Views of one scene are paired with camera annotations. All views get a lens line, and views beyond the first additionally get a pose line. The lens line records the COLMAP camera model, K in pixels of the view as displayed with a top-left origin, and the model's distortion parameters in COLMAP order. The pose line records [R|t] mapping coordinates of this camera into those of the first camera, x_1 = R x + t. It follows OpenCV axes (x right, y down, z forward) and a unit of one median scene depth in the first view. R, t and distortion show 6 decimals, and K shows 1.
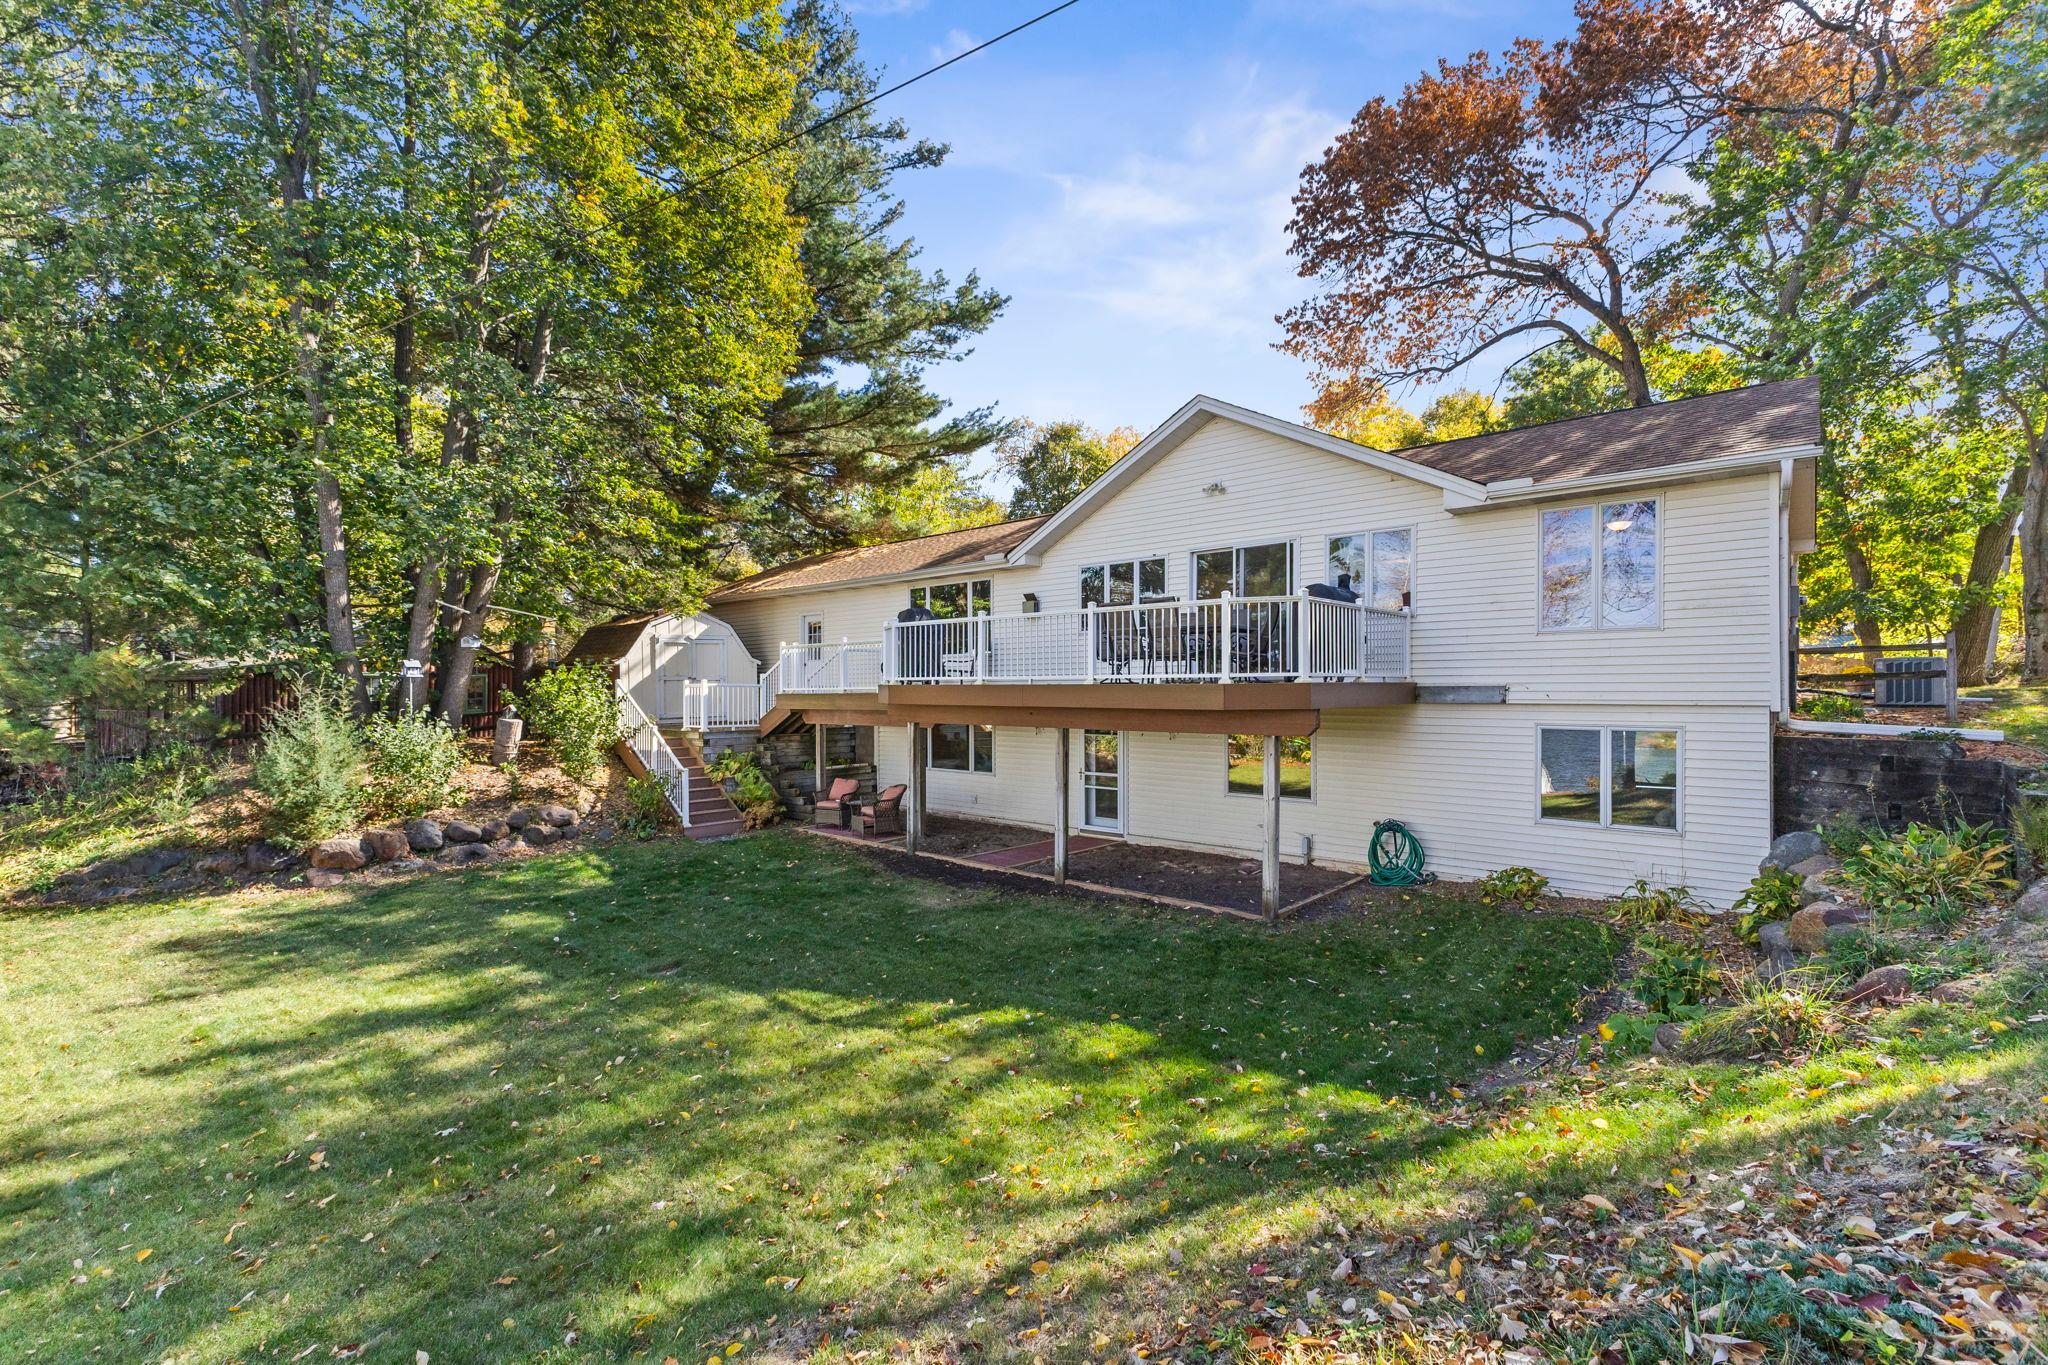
lens RADIAL K [[884.4, 0, 999.5], [0, 884.4, 688.1], [0, 0, 1]] dist [-0.000324, -0.000248]
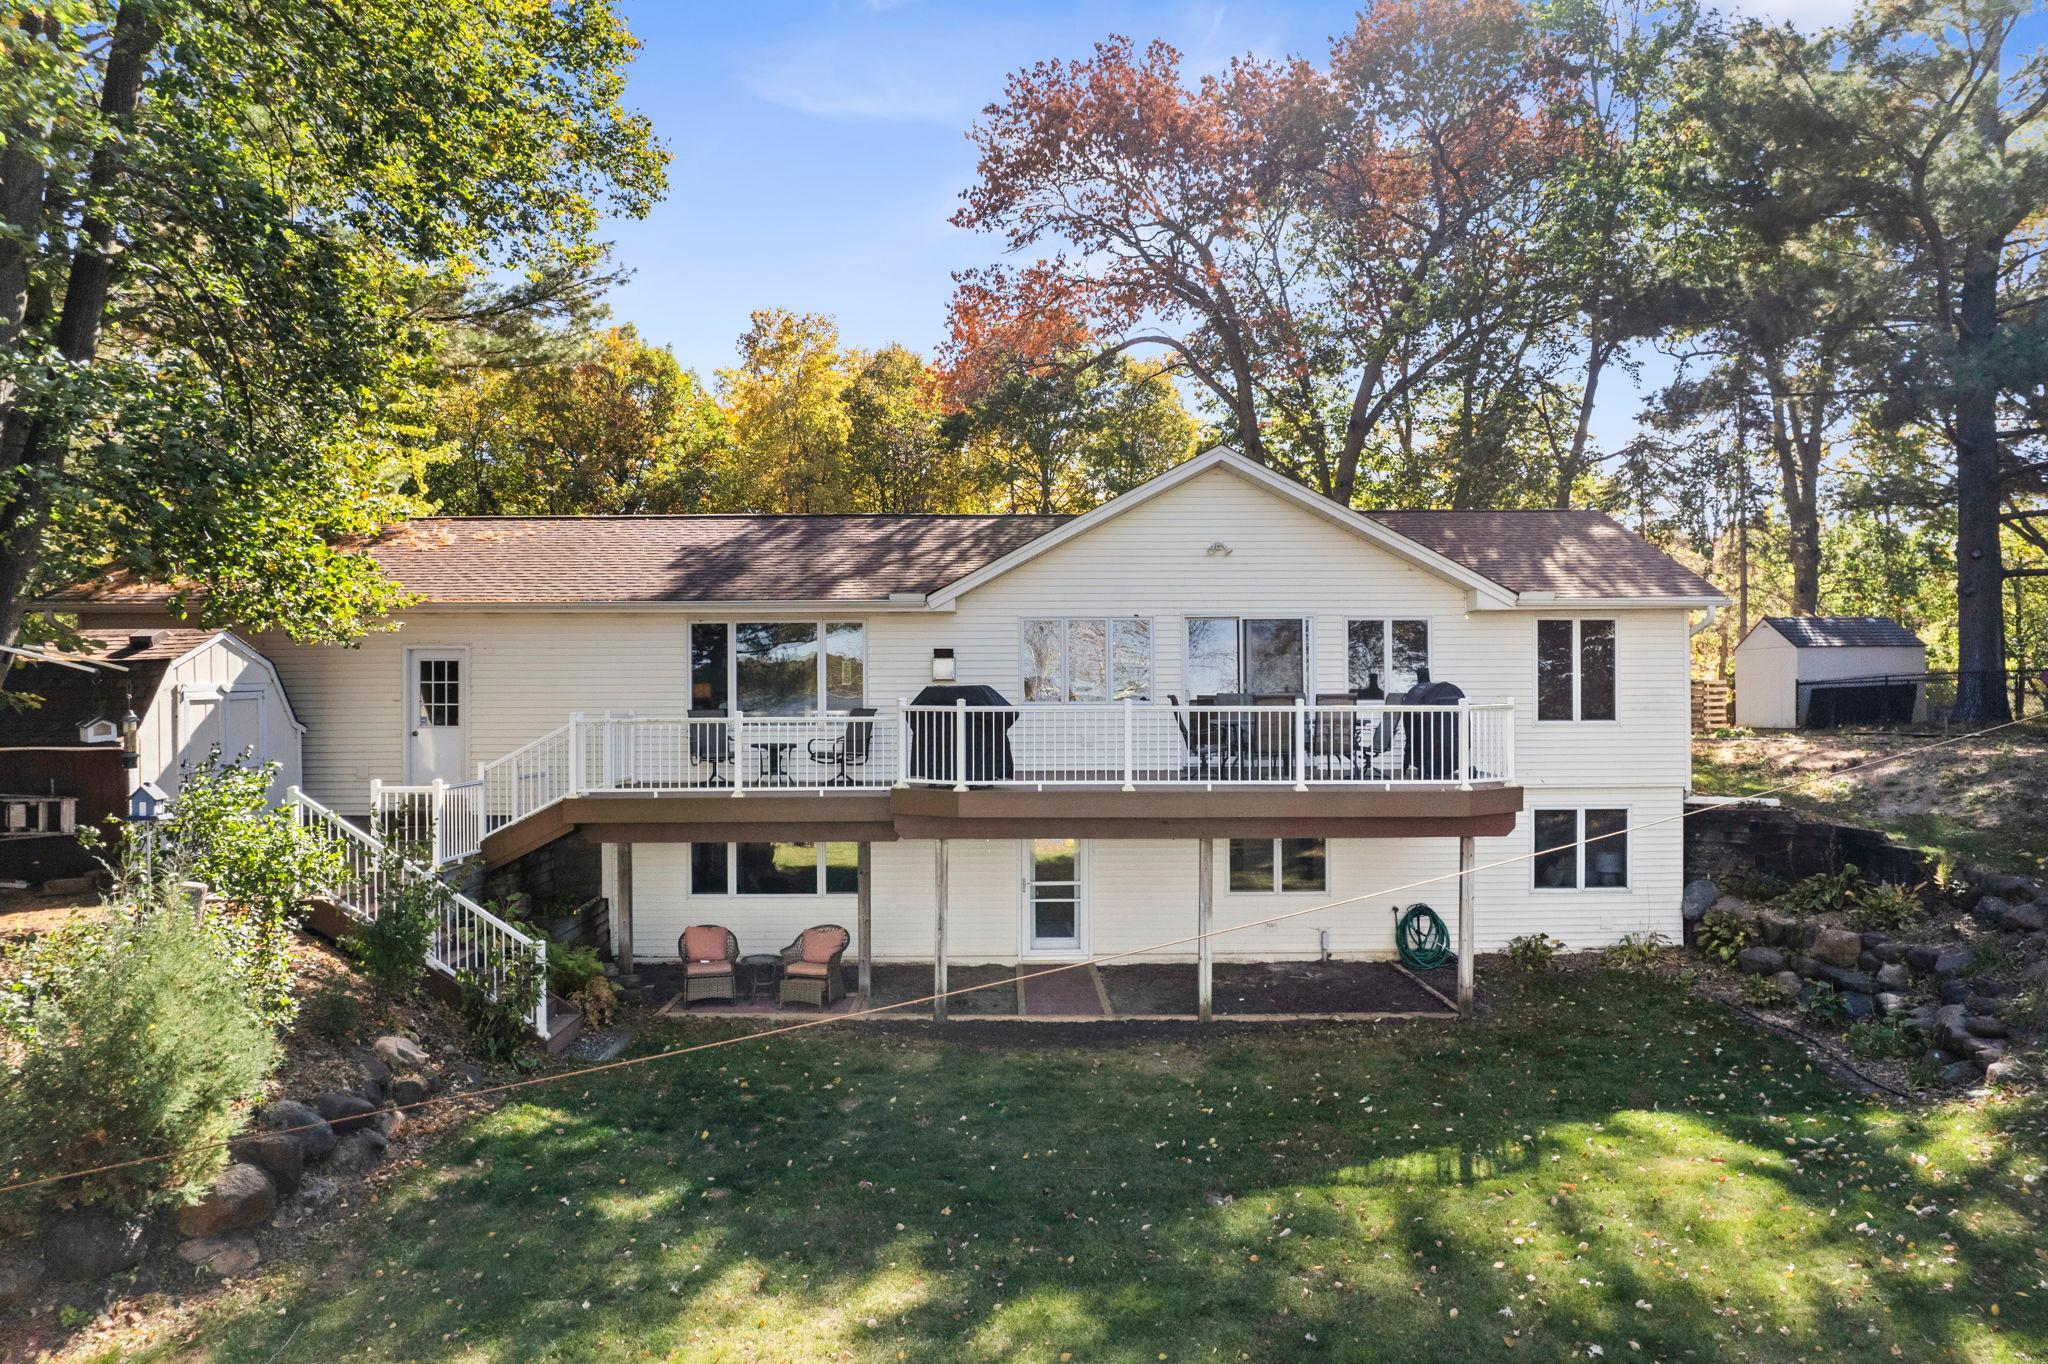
lens RADIAL K [[1353.1, 0, 991.7], [0, 1353.1, 693.9], [0, 0, 1]] dist [-0.035573, 0.002343]
pose [[0.726793, -0.001869, 0.686854, -0.942616], [-0.000389, 0.999995, 0.003133, -0.094165], [-0.686857, -0.002544, 0.726788, 0.194395]]
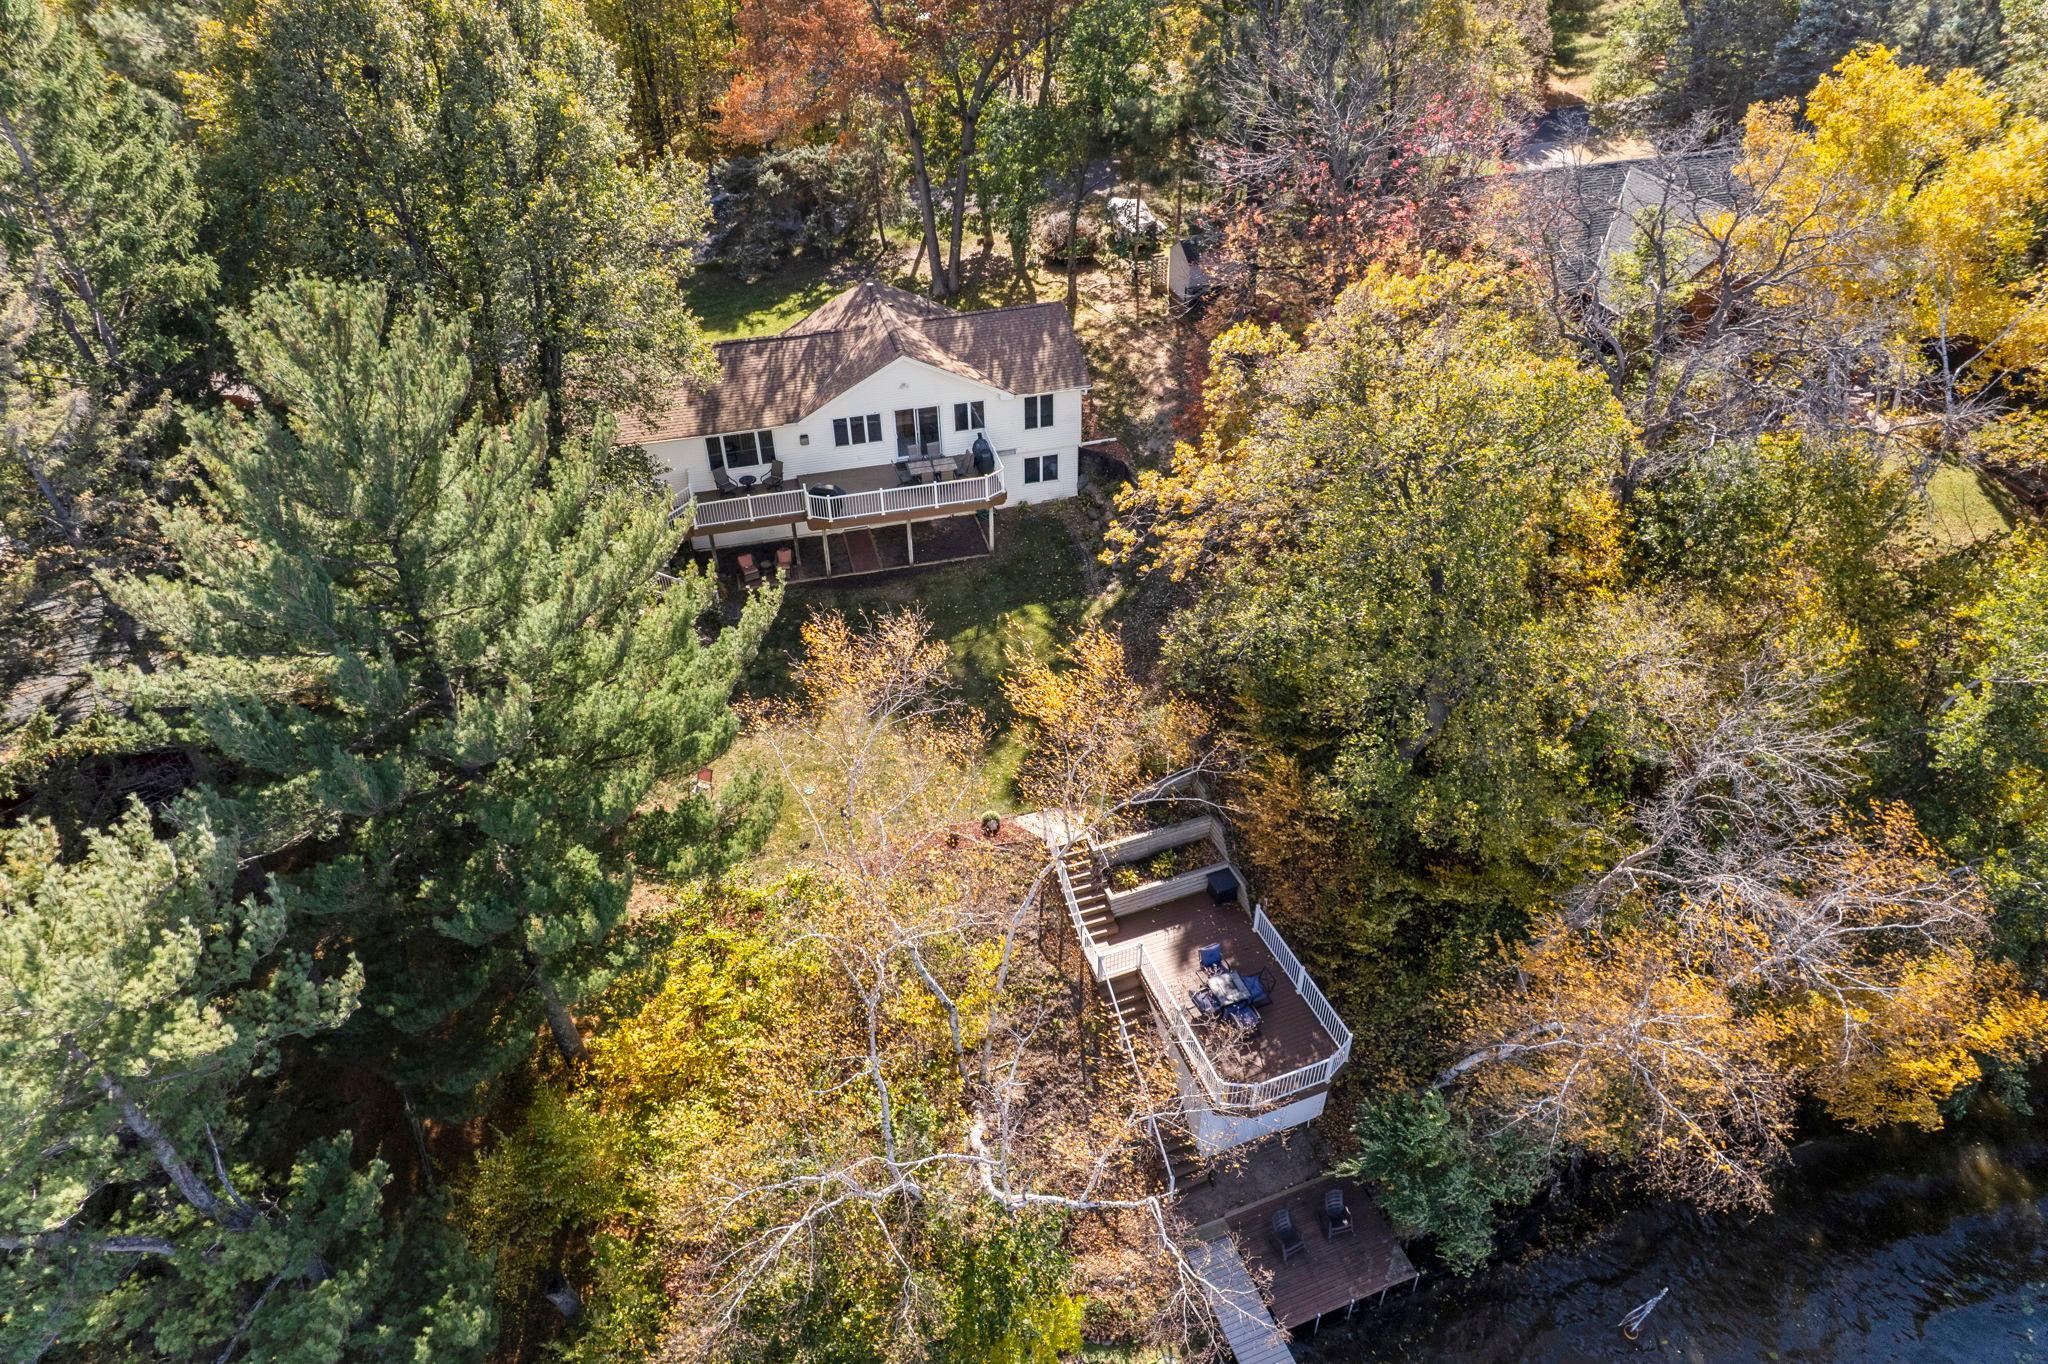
lens RADIAL K [[1353.1, 0, 1029.0], [0, 1353.1, 645.6], [0, 0, 1]] dist [-0.035573, 0.002343]
pose [[0.523575, -0.504991, 0.686187, -2.608028], [0.009427, 0.808788, 0.588025, -1.945141], [-0.851927, -0.301407, 0.428222, -1.097639]]
